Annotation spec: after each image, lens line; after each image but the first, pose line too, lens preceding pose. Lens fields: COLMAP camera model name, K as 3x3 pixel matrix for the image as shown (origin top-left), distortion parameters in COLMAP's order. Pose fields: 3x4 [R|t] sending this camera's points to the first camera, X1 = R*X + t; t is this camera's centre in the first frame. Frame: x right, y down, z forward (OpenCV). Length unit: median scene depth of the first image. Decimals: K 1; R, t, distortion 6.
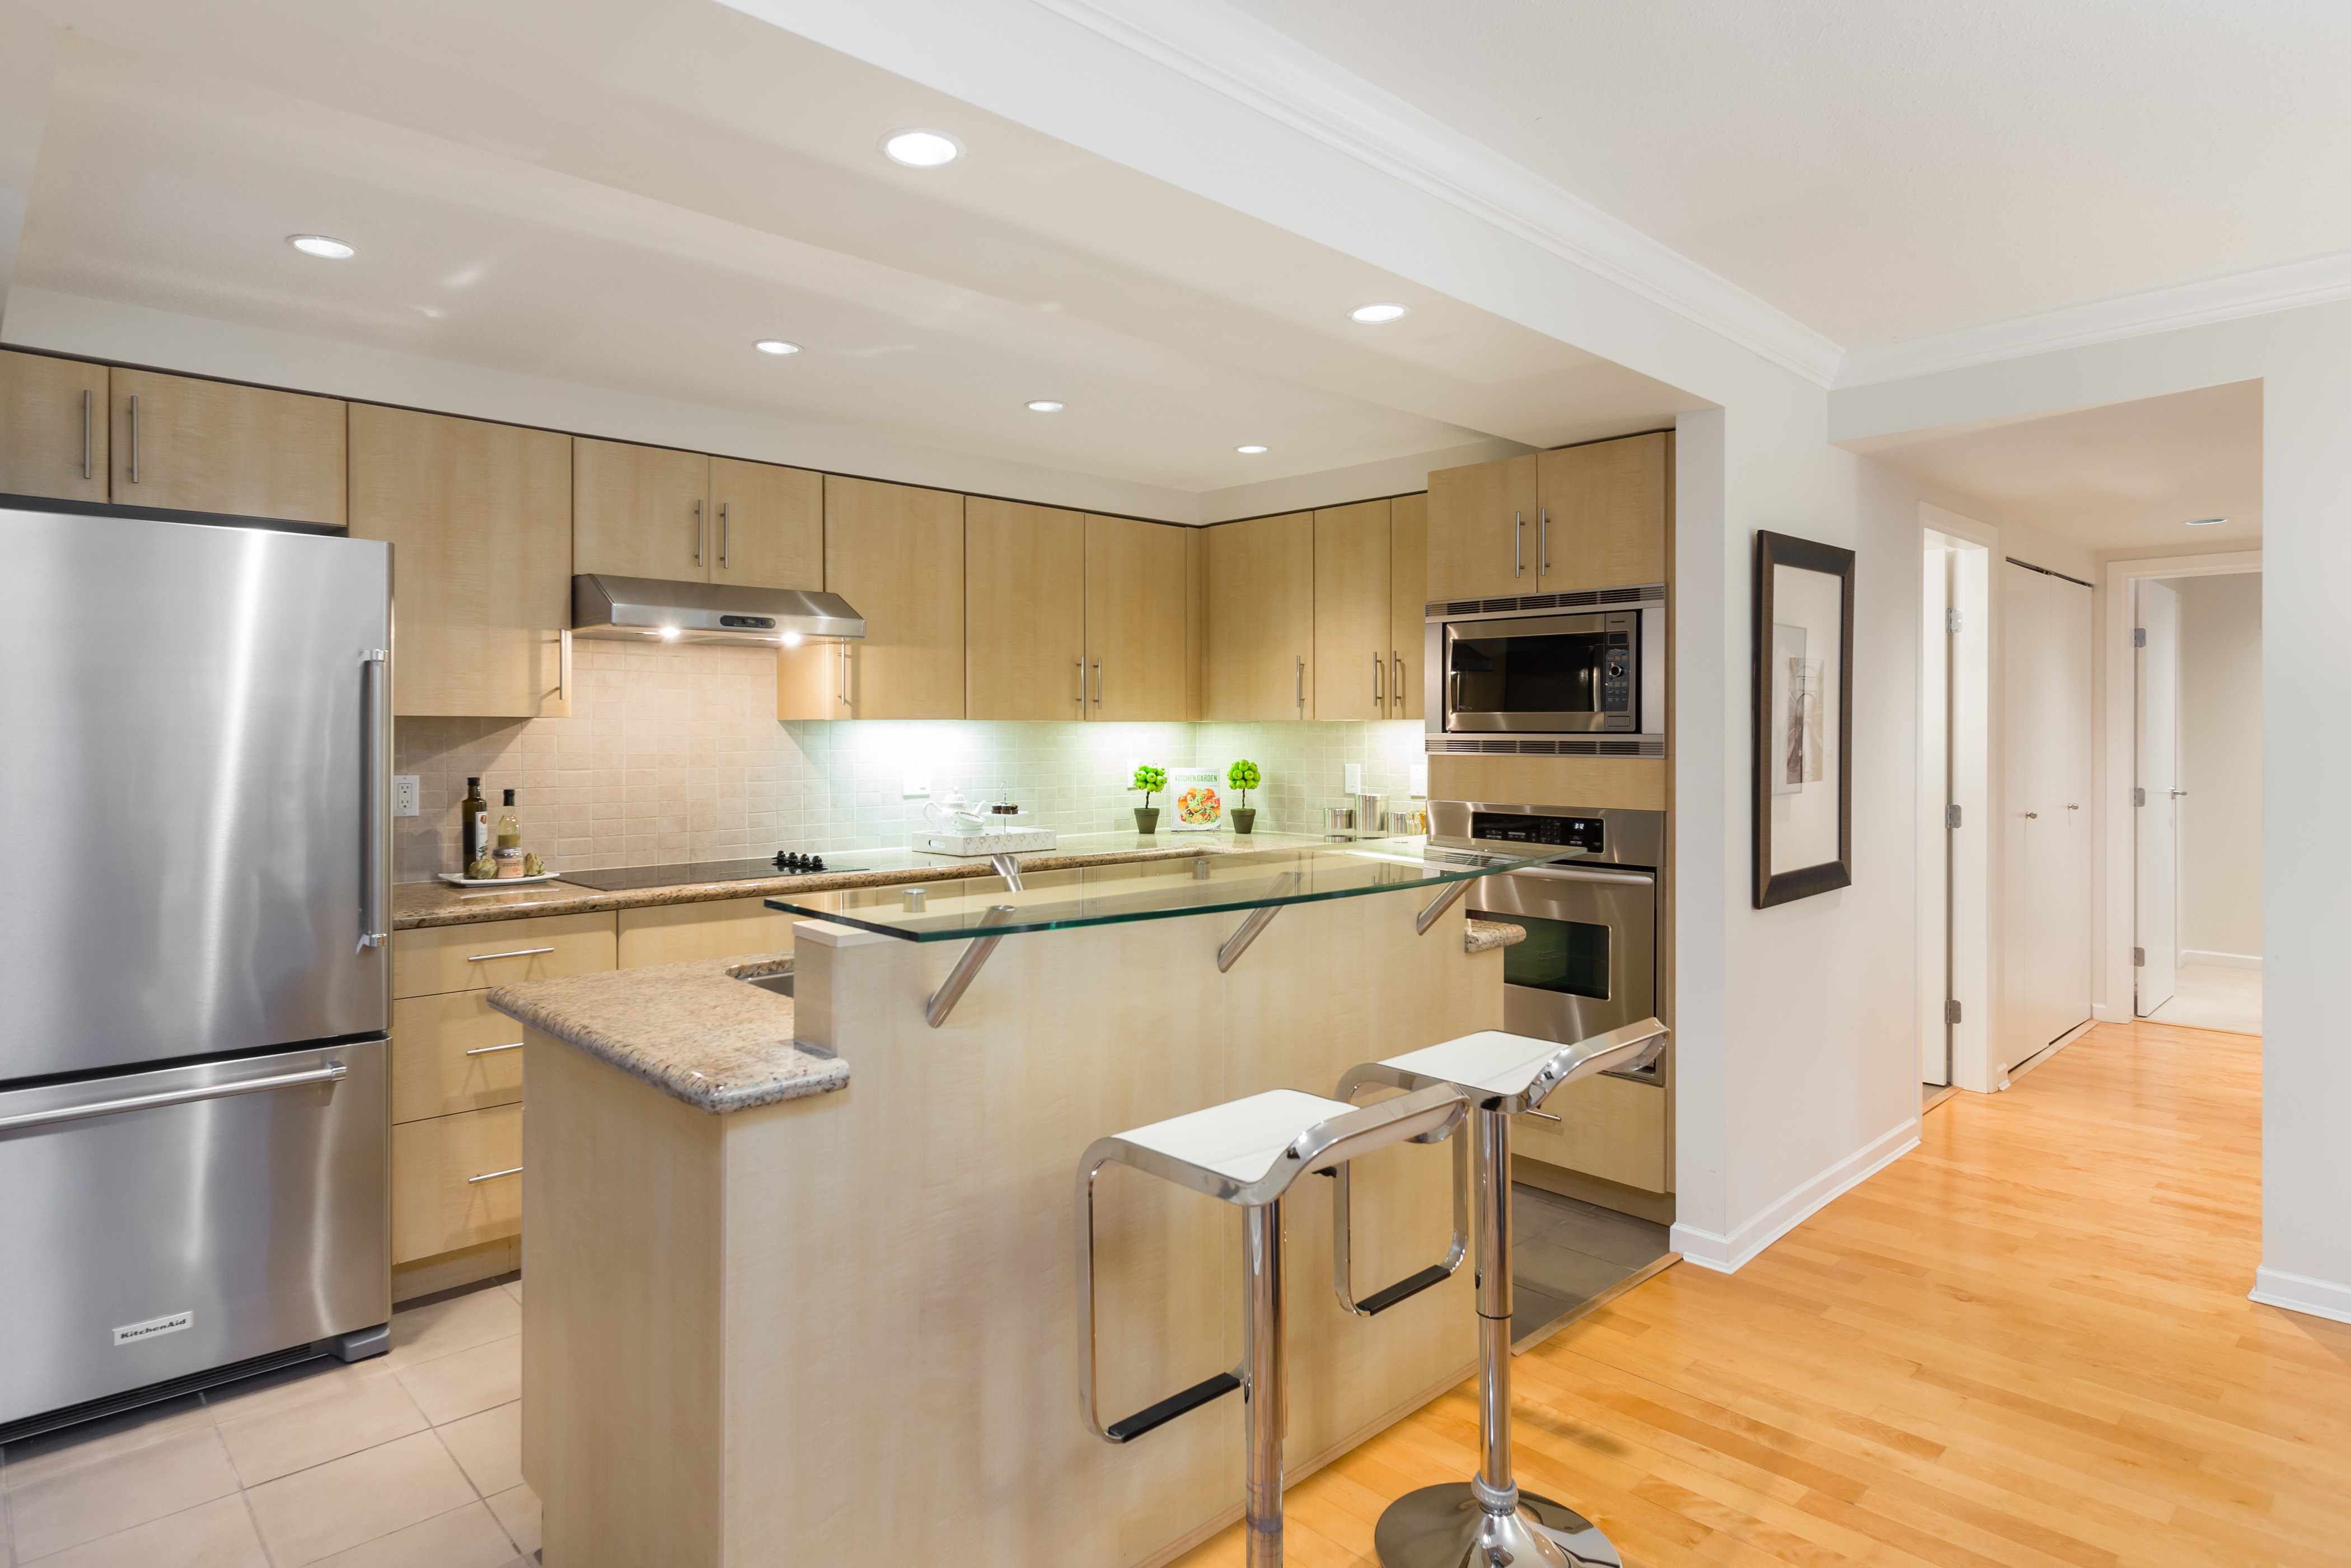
lens RADIAL K [[1332.2, 0, 1117.8], [0, 1332.2, 750.8], [0, 0, 1]] dist [0.004171, 0.003915]
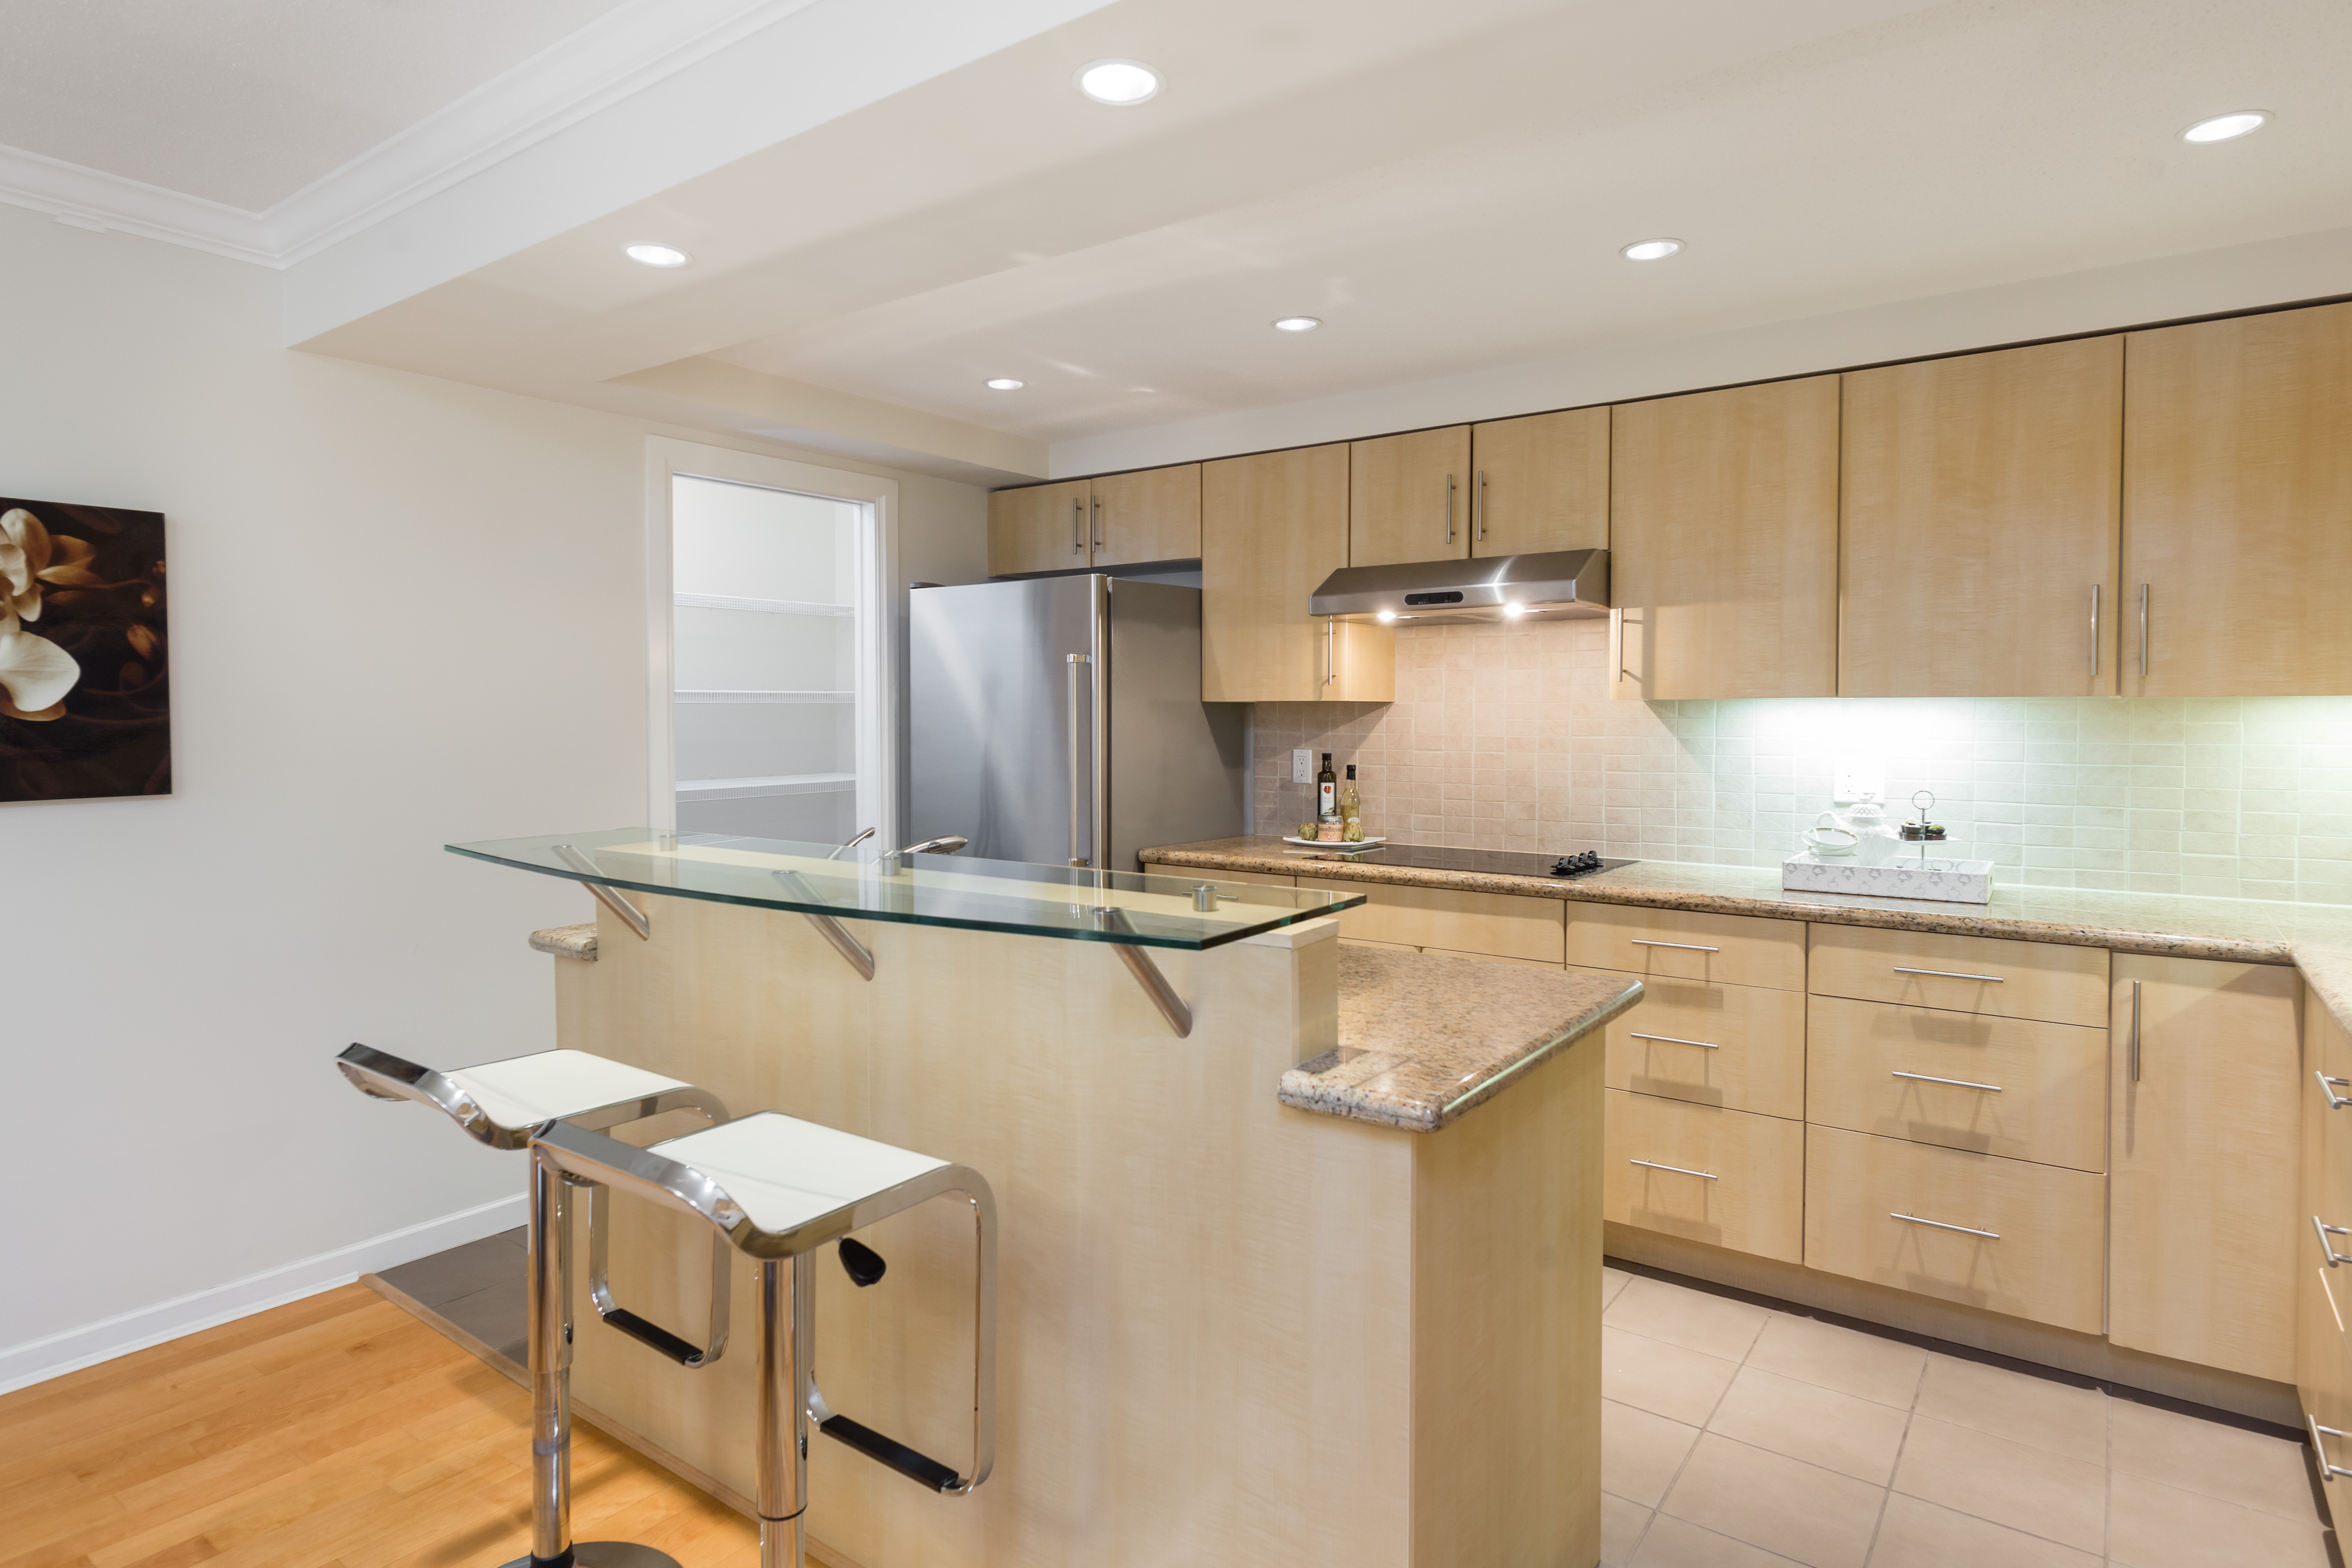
lens RADIAL K [[1332.7, 0, 1125.1], [0, 1332.7, 746.6], [0, 0, 1]] dist [0.004171, 0.003915]
pose [[0.167689, 0.023992, -0.985548, 0.623646], [-0.016416, 0.999633, 0.021542, -0.007874], [0.985703, 0.012567, 0.168021, 0.624716]]
